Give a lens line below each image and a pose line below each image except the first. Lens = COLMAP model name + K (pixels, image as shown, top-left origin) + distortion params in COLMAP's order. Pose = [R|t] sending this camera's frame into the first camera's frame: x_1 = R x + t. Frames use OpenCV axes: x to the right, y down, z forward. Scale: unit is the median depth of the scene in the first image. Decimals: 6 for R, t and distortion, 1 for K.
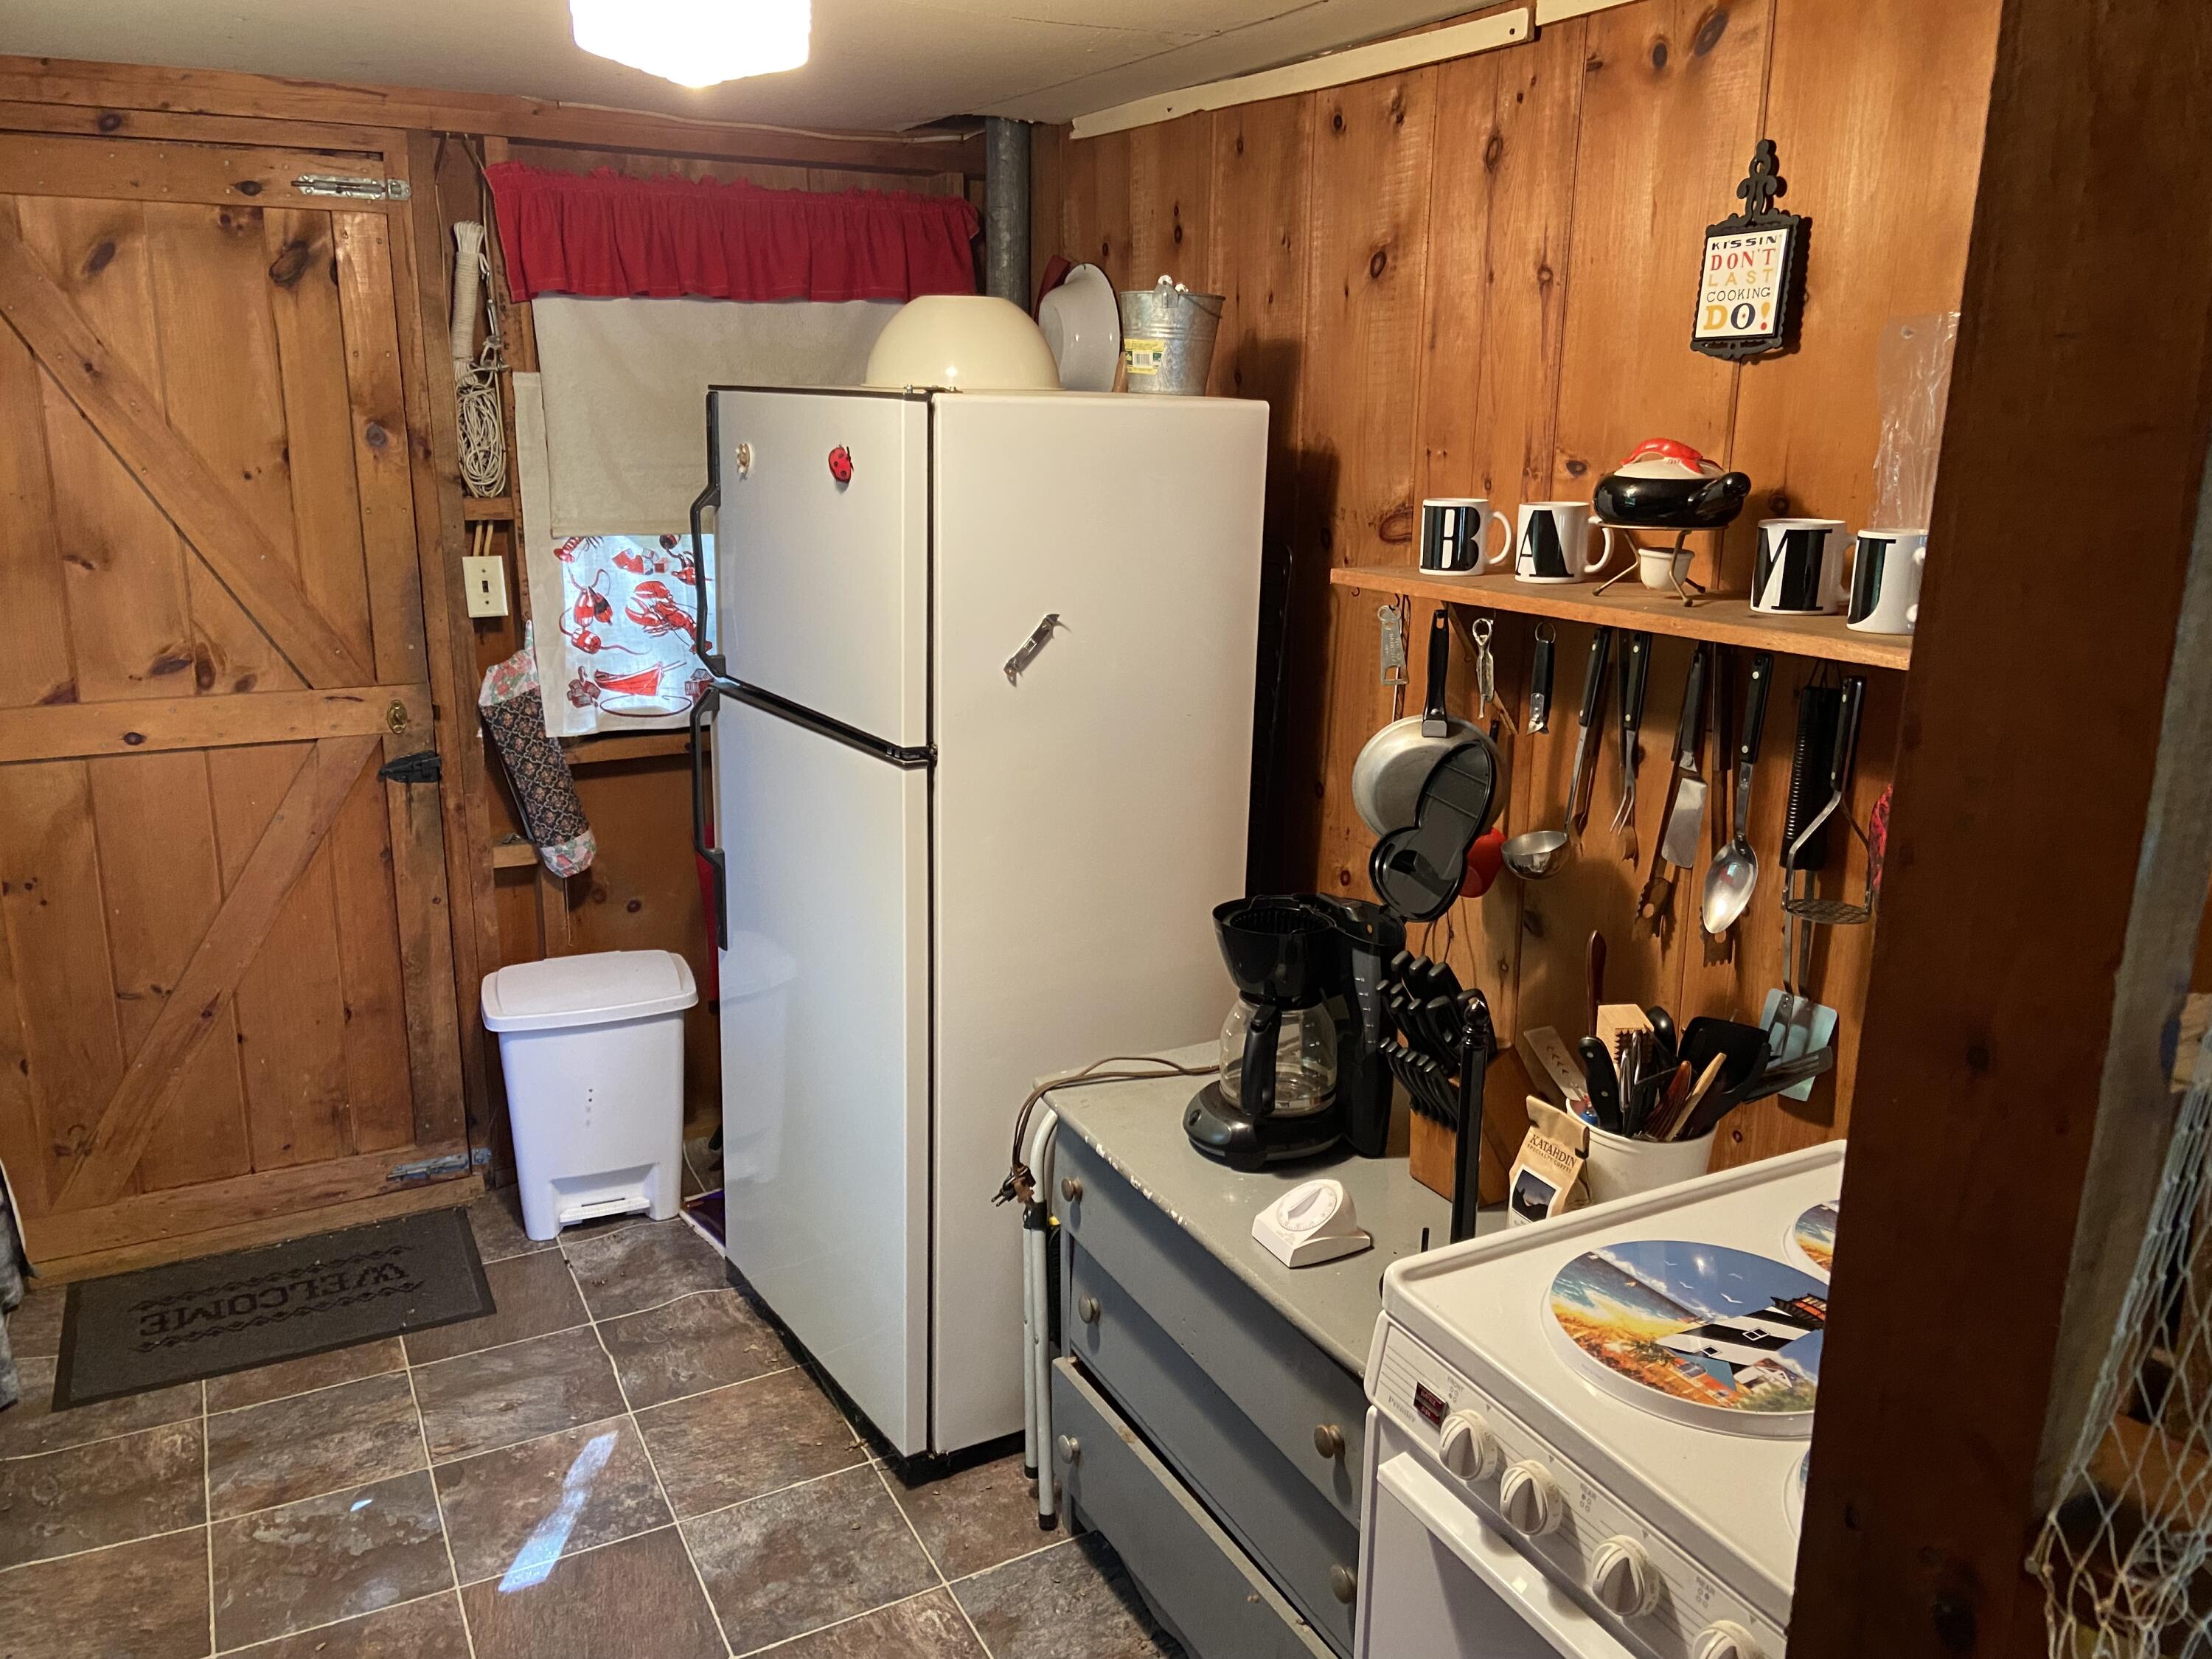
lens RADIAL K [[1657.0, 0, 1101.5], [0, 1657.0, 814.2], [0, 0, 1]] dist [0.139185, -0.172435]
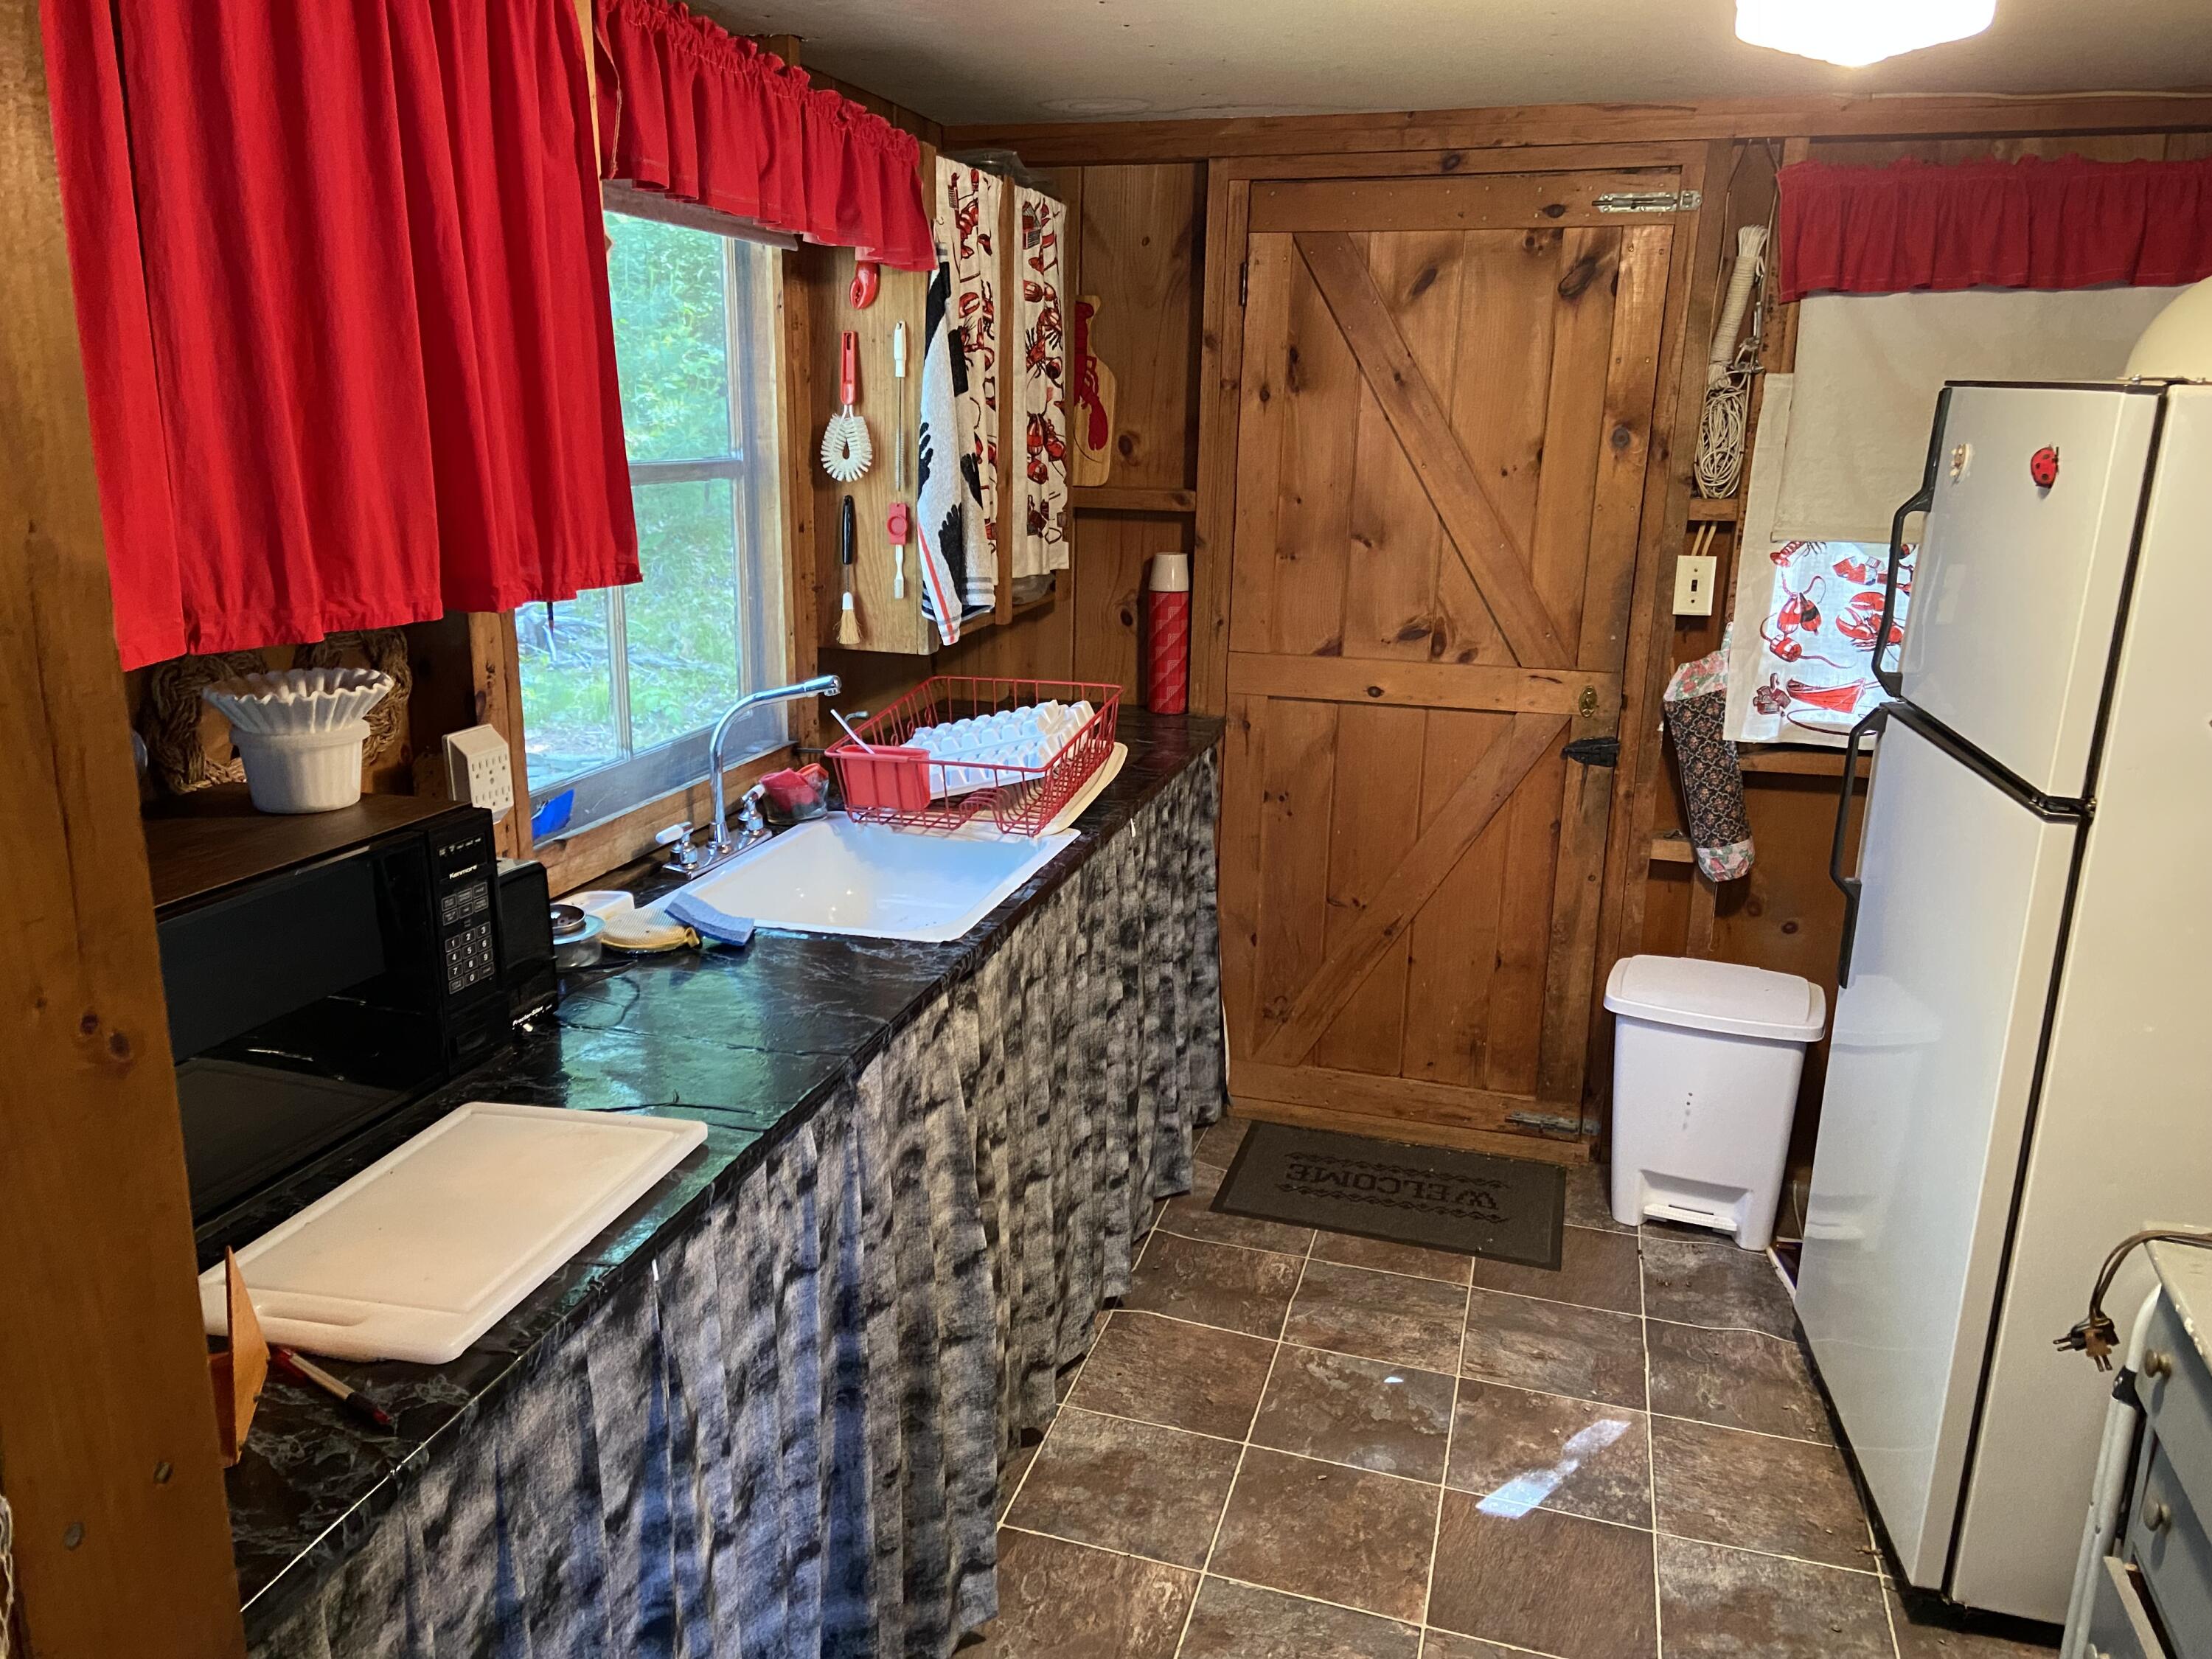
lens RADIAL K [[1666.0, 0, 1106.0], [0, 1666.0, 829.5], [0, 0, 1]] dist [0.131353, -0.152083]
pose [[0.715591, 0.178617, -0.675297, 0.100641], [-0.178302, 0.981436, 0.070651, 0.001097], [0.675380, 0.069850, 0.734155, 0.017592]]
